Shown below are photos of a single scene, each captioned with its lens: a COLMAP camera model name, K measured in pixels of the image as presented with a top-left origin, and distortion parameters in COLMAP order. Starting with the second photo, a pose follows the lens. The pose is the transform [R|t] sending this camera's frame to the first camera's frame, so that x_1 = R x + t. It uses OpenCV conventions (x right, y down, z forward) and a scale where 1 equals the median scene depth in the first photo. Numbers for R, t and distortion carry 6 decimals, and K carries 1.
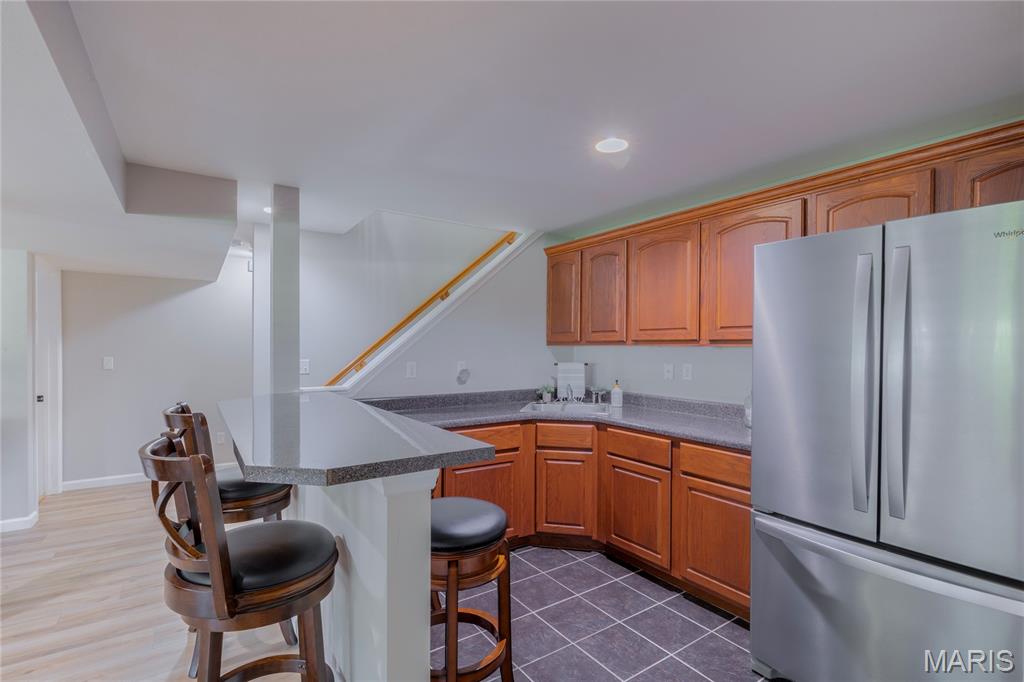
lens RADIAL K [[469.8, 0, 509.9], [0, 469.8, 345.5], [0, 0, 1]] dist [0.002369, -0.000190]
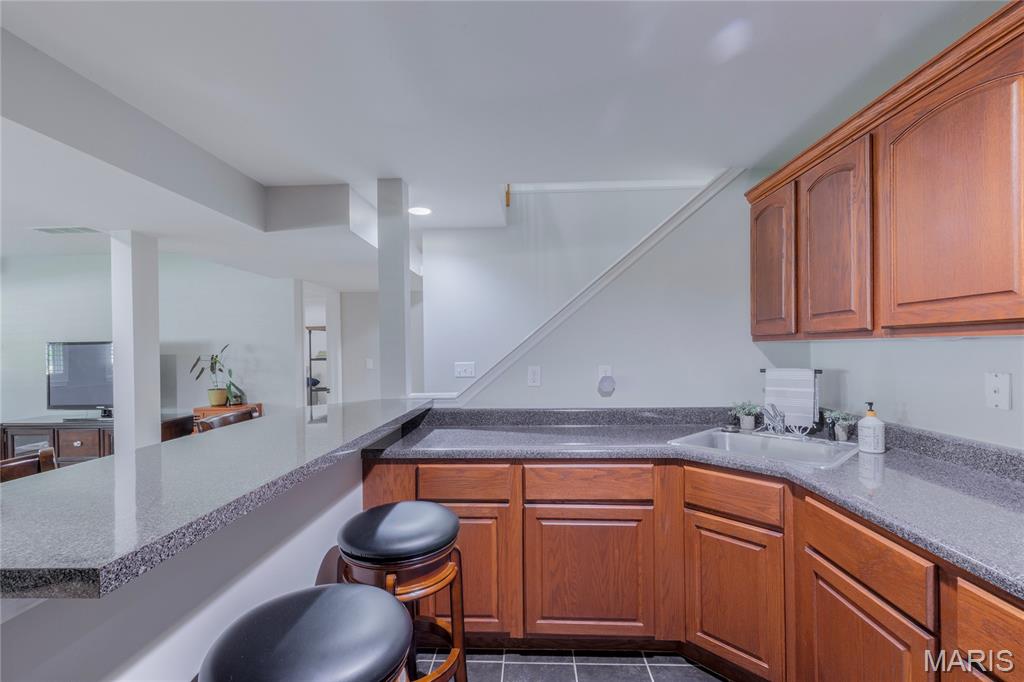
lens RADIAL K [[454.0, 0, 516.5], [0, 454.0, 346.4], [0, 0, 1]] dist [0.002747, -0.000737]
pose [[0.801951, -0.016804, -0.597154, 0.230165], [0.017073, 0.999841, -0.005207, 0.005276], [0.597146, -0.006019, 0.802110, 0.364110]]
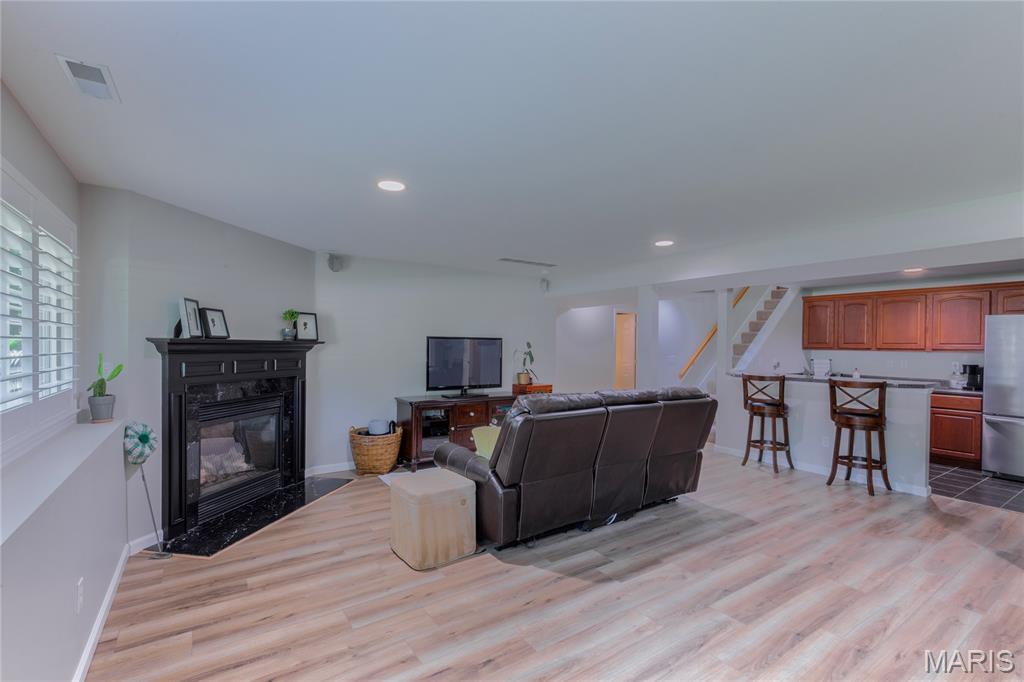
lens RADIAL K [[454.0, 0, 509.1], [0, 454.0, 345.3], [0, 0, 1]] dist [0.002747, -0.000737]
pose [[0.999769, 0.009170, -0.019447, -1.256632], [-0.009166, 0.999958, 0.000292, -0.009741], [0.019449, -0.000114, 0.999811, -0.967306]]
